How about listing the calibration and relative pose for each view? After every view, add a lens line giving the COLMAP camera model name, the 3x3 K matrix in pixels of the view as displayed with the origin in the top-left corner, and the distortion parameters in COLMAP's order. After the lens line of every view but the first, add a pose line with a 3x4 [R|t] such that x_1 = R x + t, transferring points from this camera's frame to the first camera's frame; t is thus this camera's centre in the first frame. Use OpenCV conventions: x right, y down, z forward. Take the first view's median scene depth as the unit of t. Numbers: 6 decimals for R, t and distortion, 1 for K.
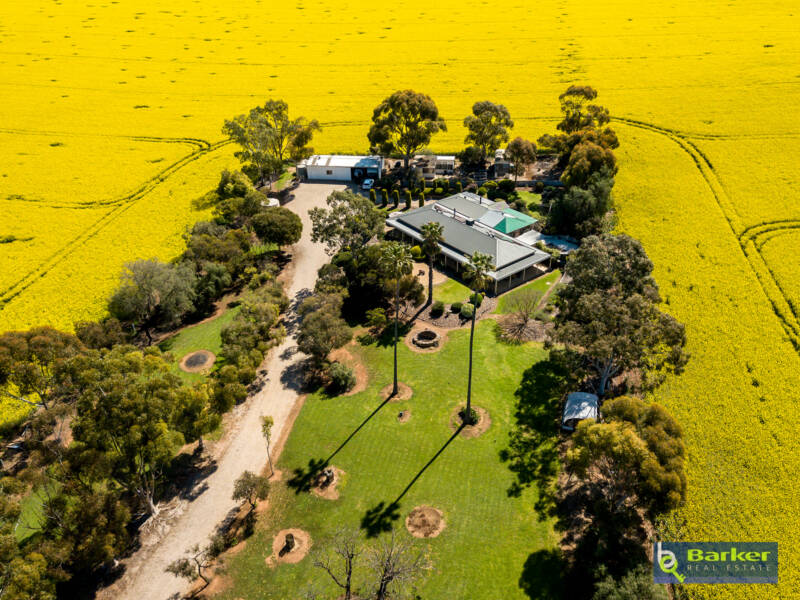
lens RADIAL K [[631.6, 0, 400.0], [0, 631.6, 300.0], [0, 0, 1]] dist [0.000779, -0.001759]
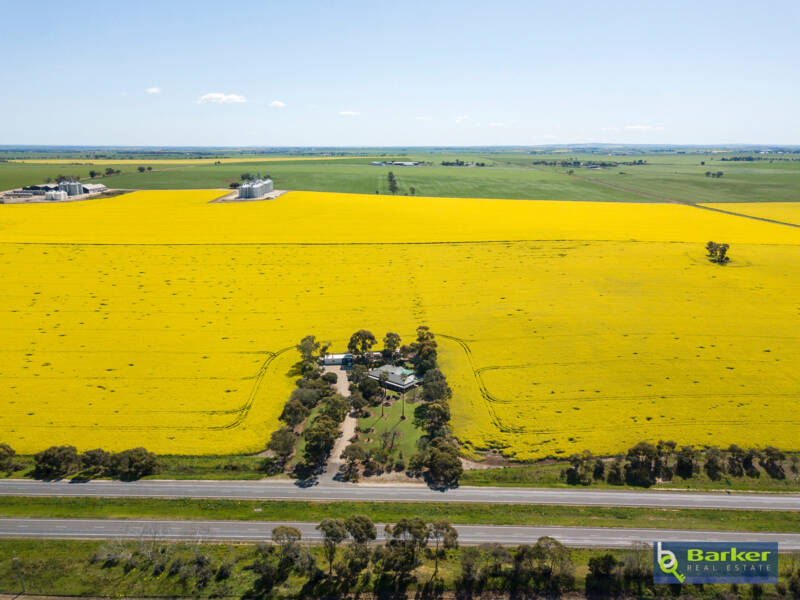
lens RADIAL K [[619.5, 0, 402.0], [0, 619.5, 267.8], [0, 0, 1]] dist [0.003356, -0.001201]
pose [[0.975595, -0.021112, 0.218560, -0.579605], [0.096235, 0.935788, -0.339174, 0.499112], [-0.197365, 0.351930, 0.914982, -2.294376]]
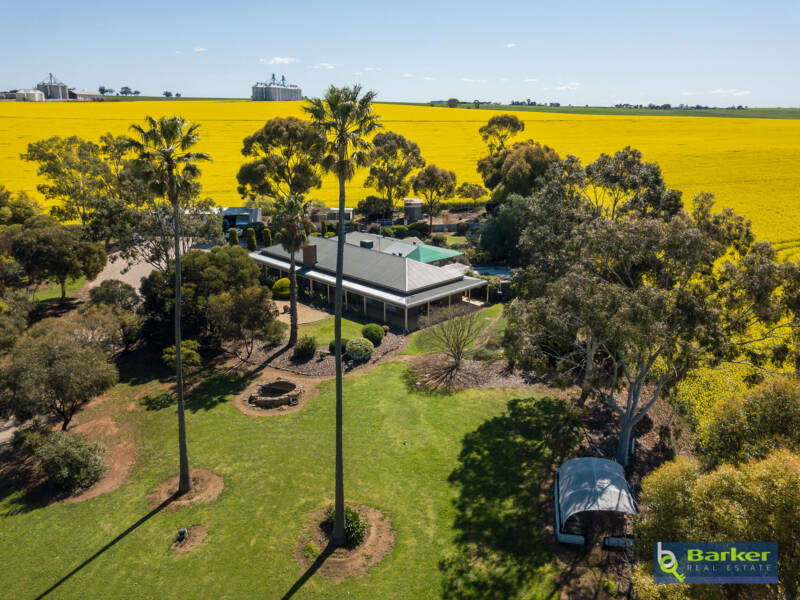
lens RADIAL K [[619.5, 0, 402.0], [0, 619.5, 267.8], [0, 0, 1]] dist [0.003356, -0.001201]
pose [[0.992478, -0.005553, 0.122301, 0.079125], [0.043328, 0.950248, -0.308466, 0.119490], [-0.114503, 0.311445, 0.943340, 0.445138]]
